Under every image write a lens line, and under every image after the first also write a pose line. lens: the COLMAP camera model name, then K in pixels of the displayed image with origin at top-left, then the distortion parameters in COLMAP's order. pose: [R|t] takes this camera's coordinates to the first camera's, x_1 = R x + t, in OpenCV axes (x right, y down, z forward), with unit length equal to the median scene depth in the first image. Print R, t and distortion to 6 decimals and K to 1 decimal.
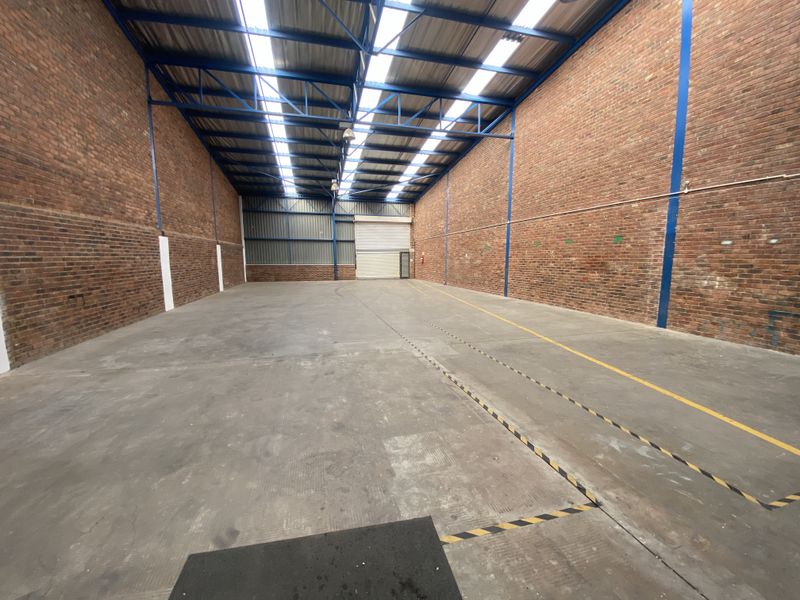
lens RADIAL K [[323.5, 0, 398.0], [0, 323.5, 298.8], [0, 0, 1]] dist [0.021682, -0.020337]
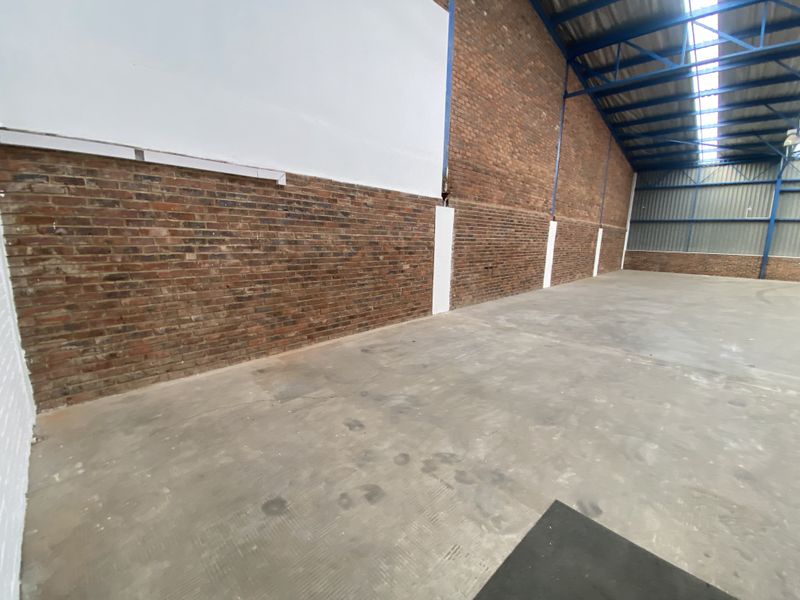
lens RADIAL K [[323.5, 0, 398.0], [0, 323.5, 298.8], [0, 0, 1]] dist [0.021682, -0.020337]
pose [[0.512406, 0.171641, -0.841415, -0.013429], [-0.130374, 0.984013, 0.121334, 0.003380], [0.848789, 0.047526, 0.526591, -0.020807]]
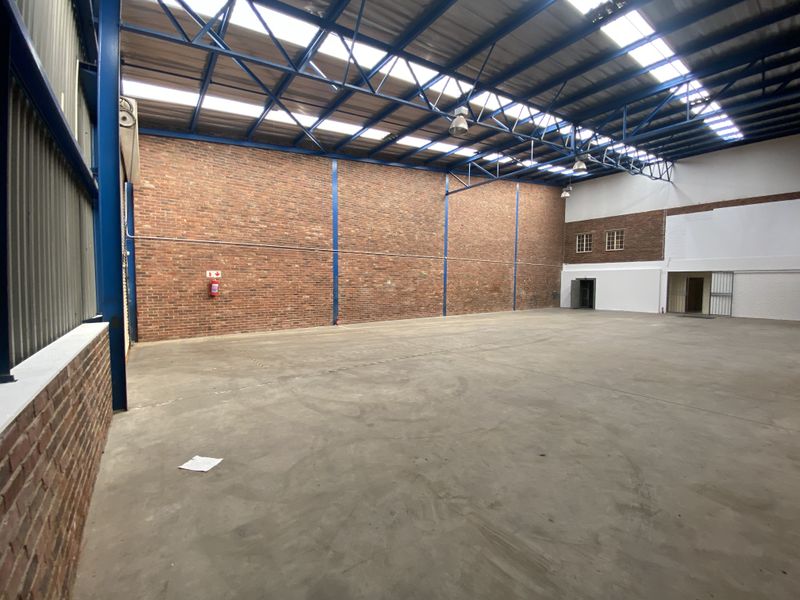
lens RADIAL K [[323.5, 0, 398.0], [0, 323.5, 298.8], [0, 0, 1]] dist [0.021682, -0.020337]
pose [[-0.395474, -0.039804, 0.917614, -0.945305], [0.113639, 0.989264, 0.091888, -0.266439], [-0.911420, 0.140616, -0.386705, 2.099656]]
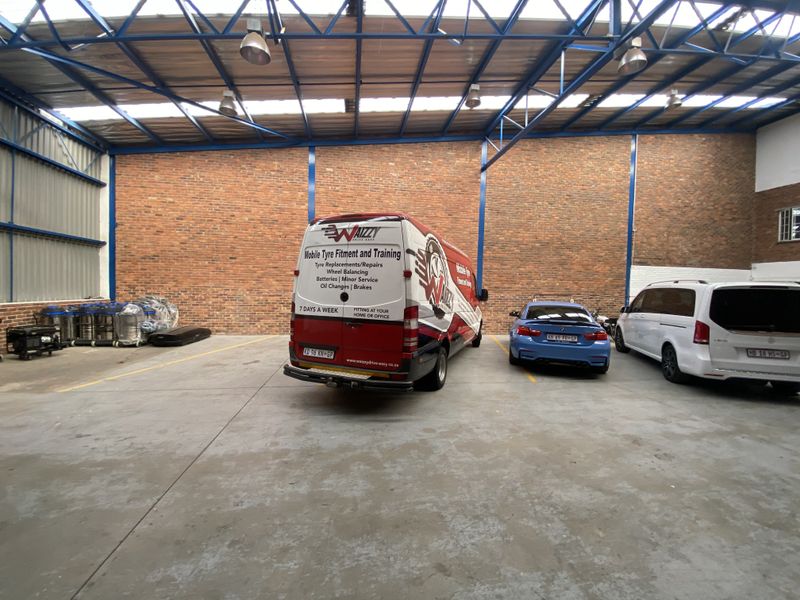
lens RADIAL K [[323.5, 0, 398.0], [0, 323.5, 298.8], [0, 0, 1]] dist [0.021682, -0.020337]
pose [[0.118776, -0.023928, 0.992633, -0.767523], [0.103167, 0.994596, 0.011631, -0.183361], [-0.987547, 0.101025, 0.120603, 1.419154]]
